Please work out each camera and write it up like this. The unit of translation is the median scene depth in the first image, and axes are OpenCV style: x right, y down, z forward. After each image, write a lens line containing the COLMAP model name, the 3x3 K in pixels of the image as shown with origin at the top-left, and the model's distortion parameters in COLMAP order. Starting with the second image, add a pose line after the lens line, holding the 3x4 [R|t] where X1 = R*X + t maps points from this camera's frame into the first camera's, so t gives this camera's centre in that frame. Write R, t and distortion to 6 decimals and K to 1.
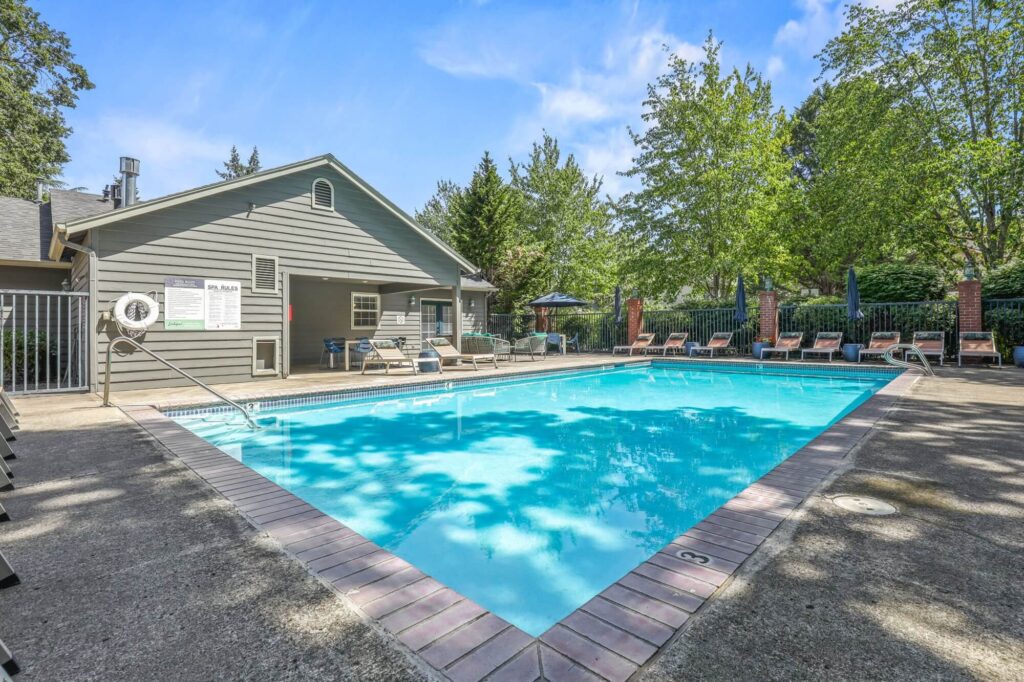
lens RADIAL K [[511.4, 0, 510.4], [0, 511.4, 329.6], [0, 0, 1]] dist [-0.001191, 0.000003]
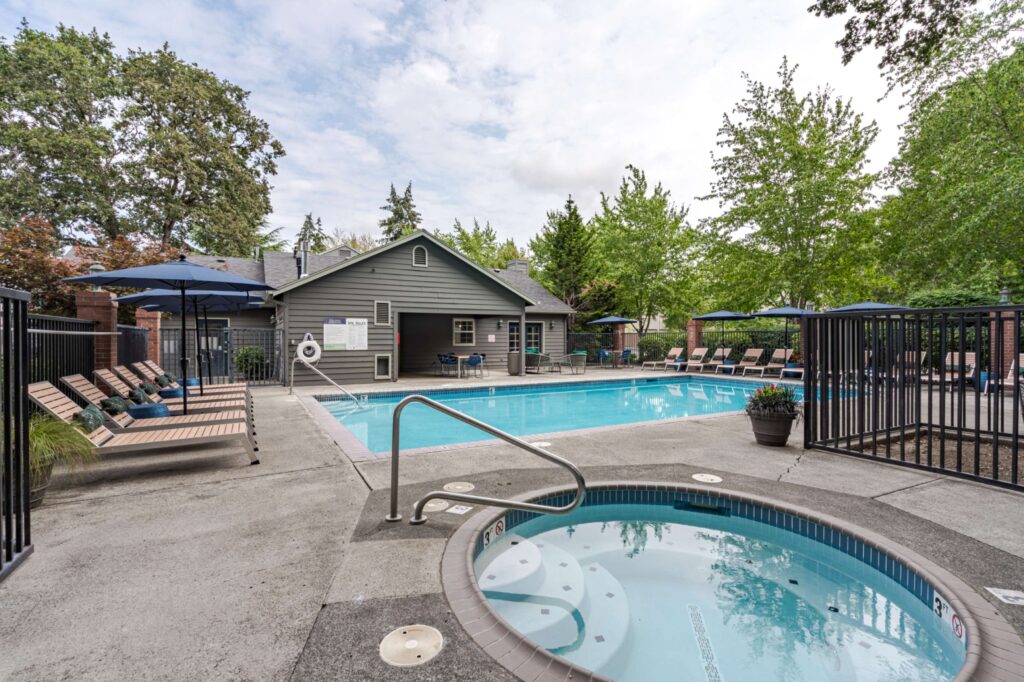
lens RADIAL K [[474.5, 0, 512.0], [0, 474.5, 341.0], [0, 0, 1]] dist [-0.000624, -0.000062]
pose [[0.969316, -0.012518, -0.245499, 0.103439], [0.012685, 0.999919, -0.000902, -0.008065], [0.245490, -0.002239, 0.969397, -0.118620]]
